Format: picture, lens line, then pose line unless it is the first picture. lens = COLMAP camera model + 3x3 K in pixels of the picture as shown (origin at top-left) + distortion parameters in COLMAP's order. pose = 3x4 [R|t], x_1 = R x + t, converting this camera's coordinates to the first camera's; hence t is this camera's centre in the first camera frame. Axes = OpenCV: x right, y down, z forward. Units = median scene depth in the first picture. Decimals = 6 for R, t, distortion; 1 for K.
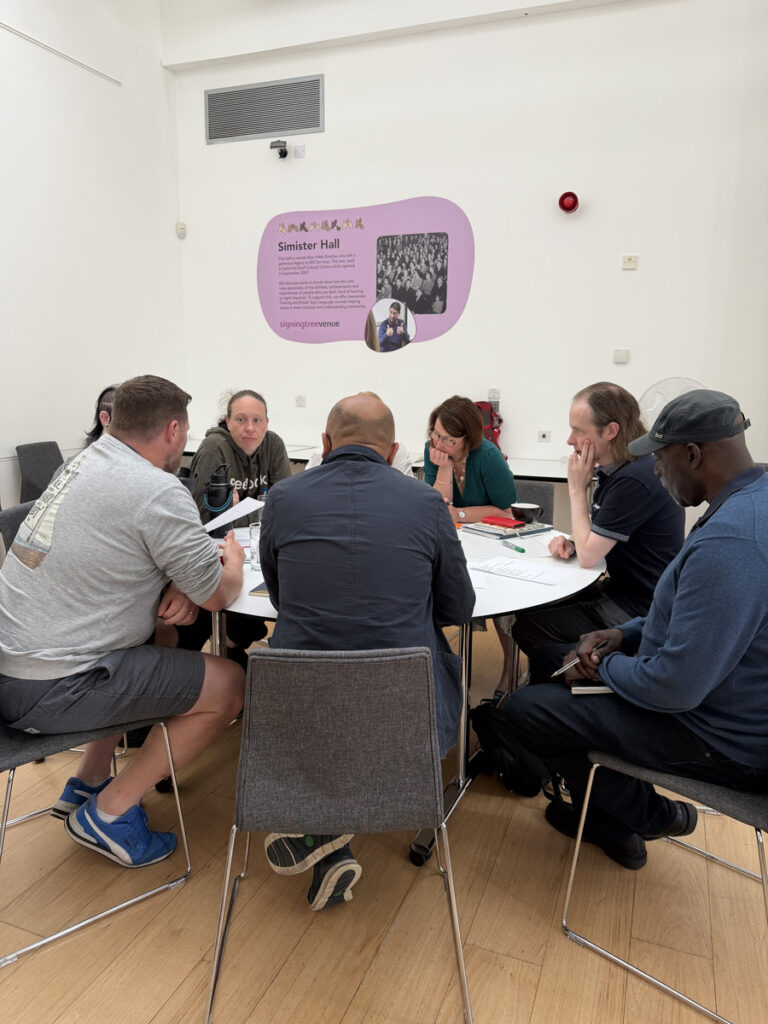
lens RADIAL K [[710.6, 0, 399.1], [0, 710.6, 540.4], [0, 0, 1]] dist [0.005120, -0.037340]
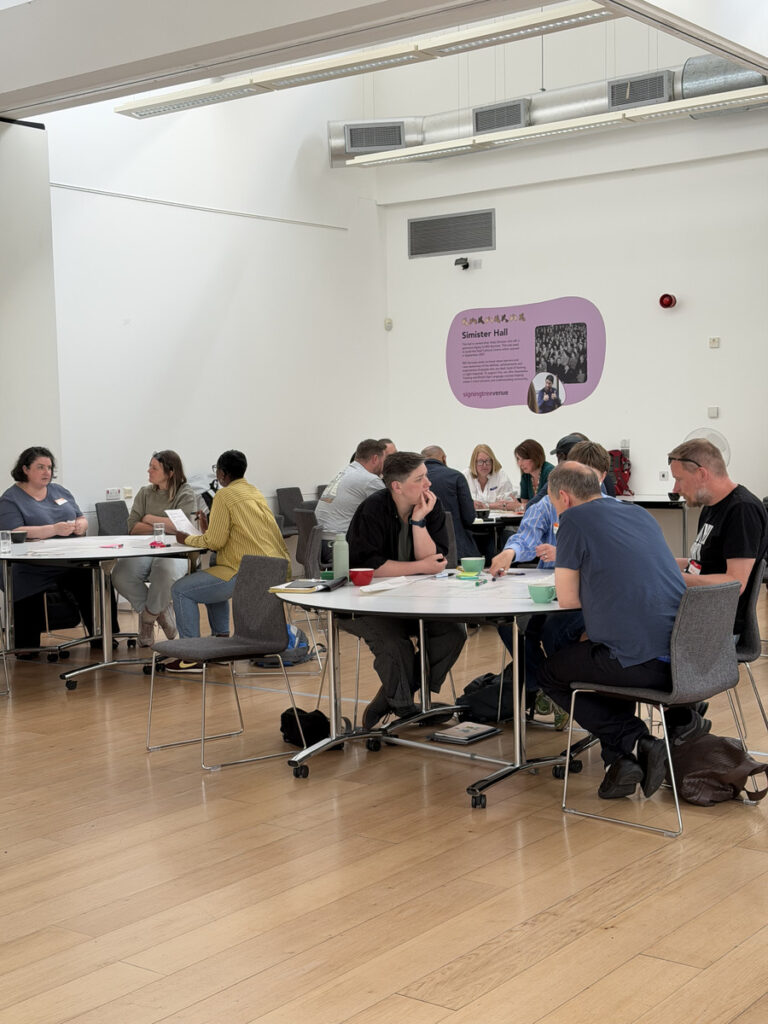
lens RADIAL K [[1390.1, 0, 382.5], [0, 1390.1, 509.3], [0, 0, 1]] dist [0.048004, 0.000000]
pose [[0.958241, -0.020375, -0.285234, 0.412154], [-0.025820, 0.987220, -0.157260, 0.298536], [0.284793, 0.158058, 0.945469, -1.391772]]
